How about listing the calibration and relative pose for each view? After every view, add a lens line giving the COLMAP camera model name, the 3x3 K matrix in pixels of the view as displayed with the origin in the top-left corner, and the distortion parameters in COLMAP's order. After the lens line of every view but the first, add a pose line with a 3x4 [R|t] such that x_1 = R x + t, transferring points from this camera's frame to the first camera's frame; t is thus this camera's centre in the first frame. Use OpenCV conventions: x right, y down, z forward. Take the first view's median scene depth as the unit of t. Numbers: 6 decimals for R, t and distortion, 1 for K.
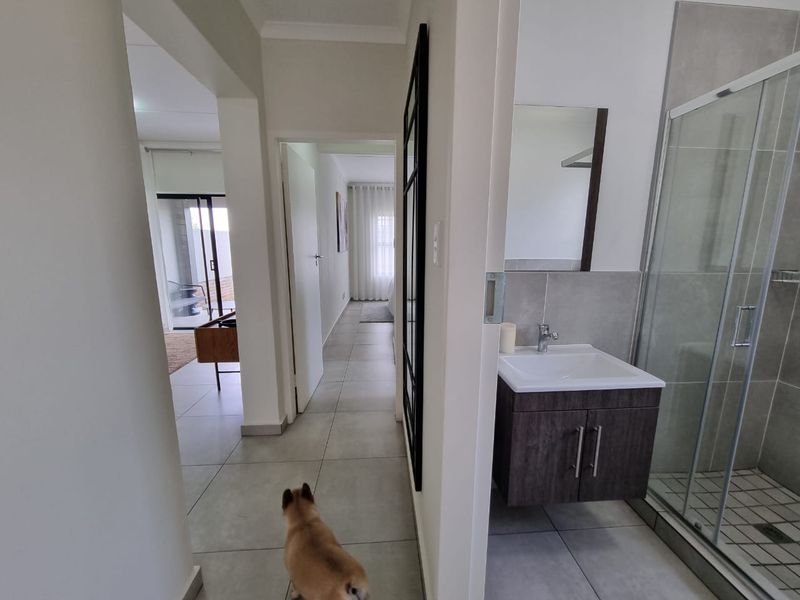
lens RADIAL K [[325.9, 0, 402.3], [0, 325.9, 305.0], [0, 0, 1]] dist [-0.000556, -0.000488]
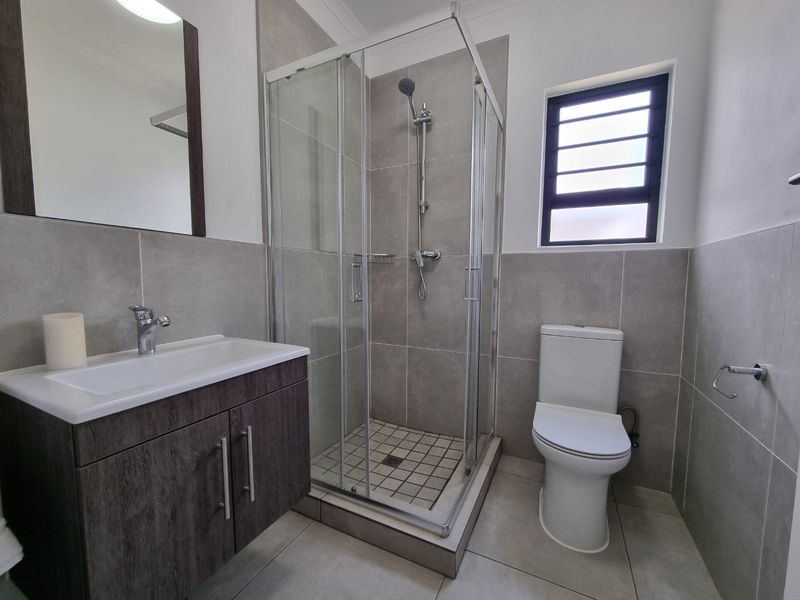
lens RADIAL K [[325.9, 0, 404.1], [0, 325.9, 305.4], [0, 0, 1]] dist [-0.000556, -0.000488]
pose [[0.503247, -0.073876, 0.860979, 0.159224], [0.155705, 0.987784, -0.006254, 0.144710], [-0.849999, 0.137205, 0.508602, 0.271102]]
